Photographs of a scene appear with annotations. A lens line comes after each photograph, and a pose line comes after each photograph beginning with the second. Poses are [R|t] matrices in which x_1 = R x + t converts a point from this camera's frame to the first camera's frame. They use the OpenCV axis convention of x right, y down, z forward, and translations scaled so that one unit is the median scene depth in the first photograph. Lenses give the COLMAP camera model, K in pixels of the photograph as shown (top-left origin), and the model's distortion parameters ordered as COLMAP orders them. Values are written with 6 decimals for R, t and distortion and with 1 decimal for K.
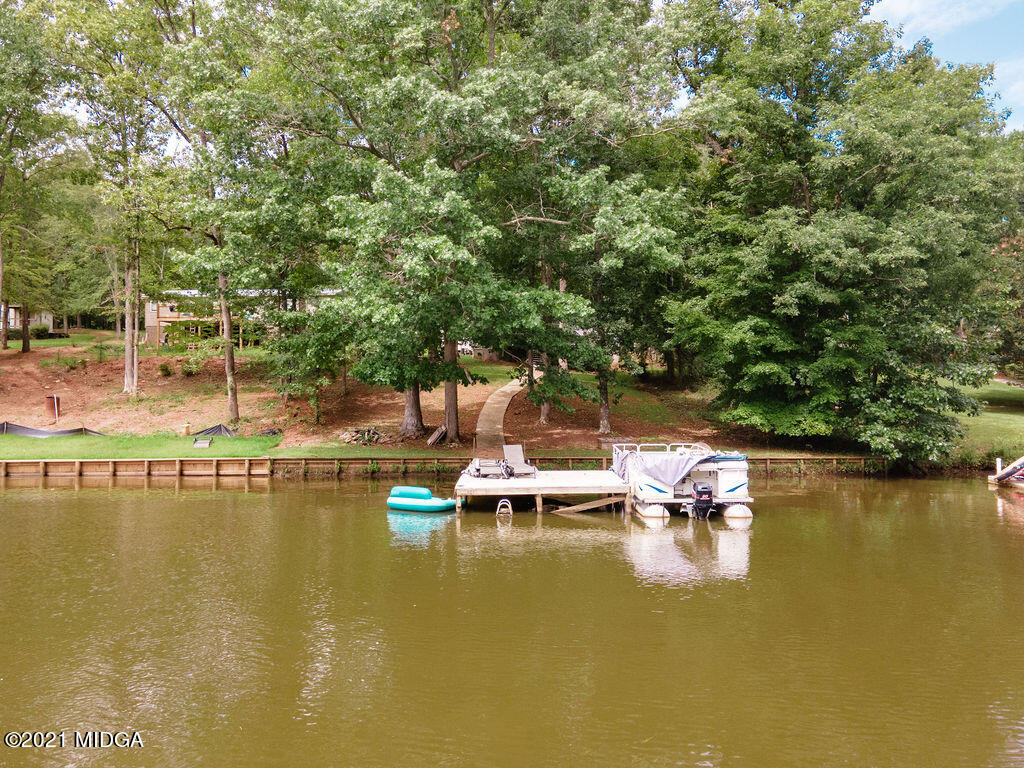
lens RADIAL K [[740.8, 0, 511.7], [0, 740.8, 386.2], [0, 0, 1]] dist [0.033274, 0.002072]
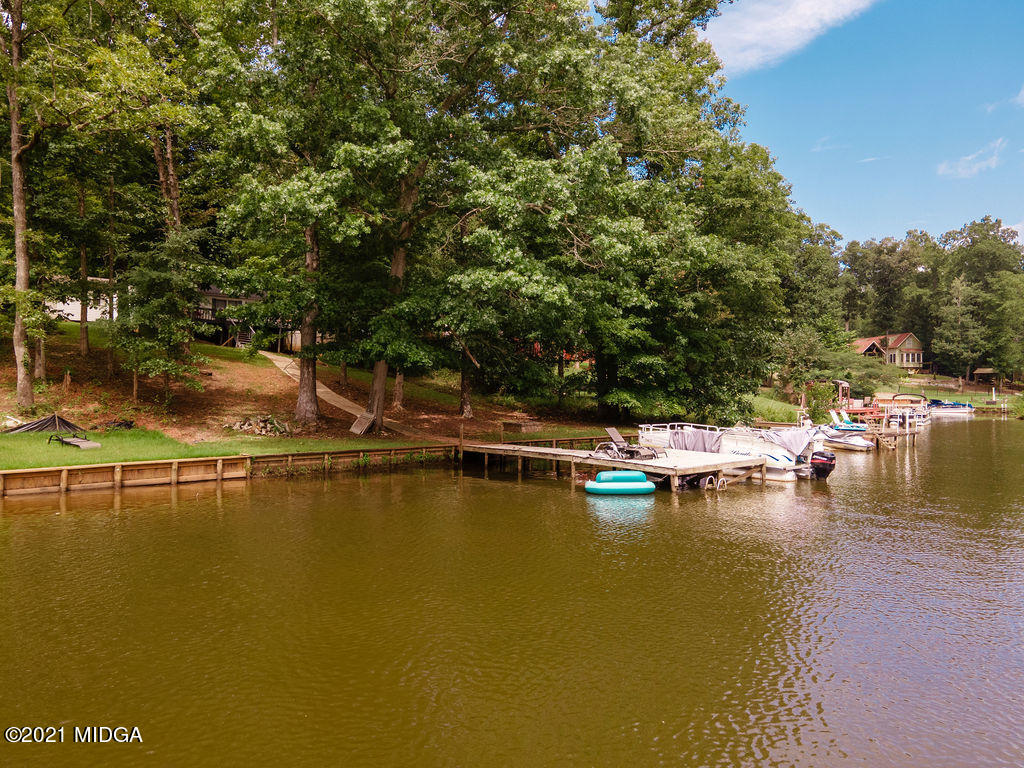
lens RADIAL K [[740.8, 0, 511.7], [0, 740.8, 382.7], [0, 0, 1]] dist [0.033274, 0.002072]
pose [[0.846506, -0.001436, 0.532377, -0.503844], [-0.002820, 0.999970, 0.007182, 0.015992], [-0.532372, -0.007581, 0.846477, 0.216113]]
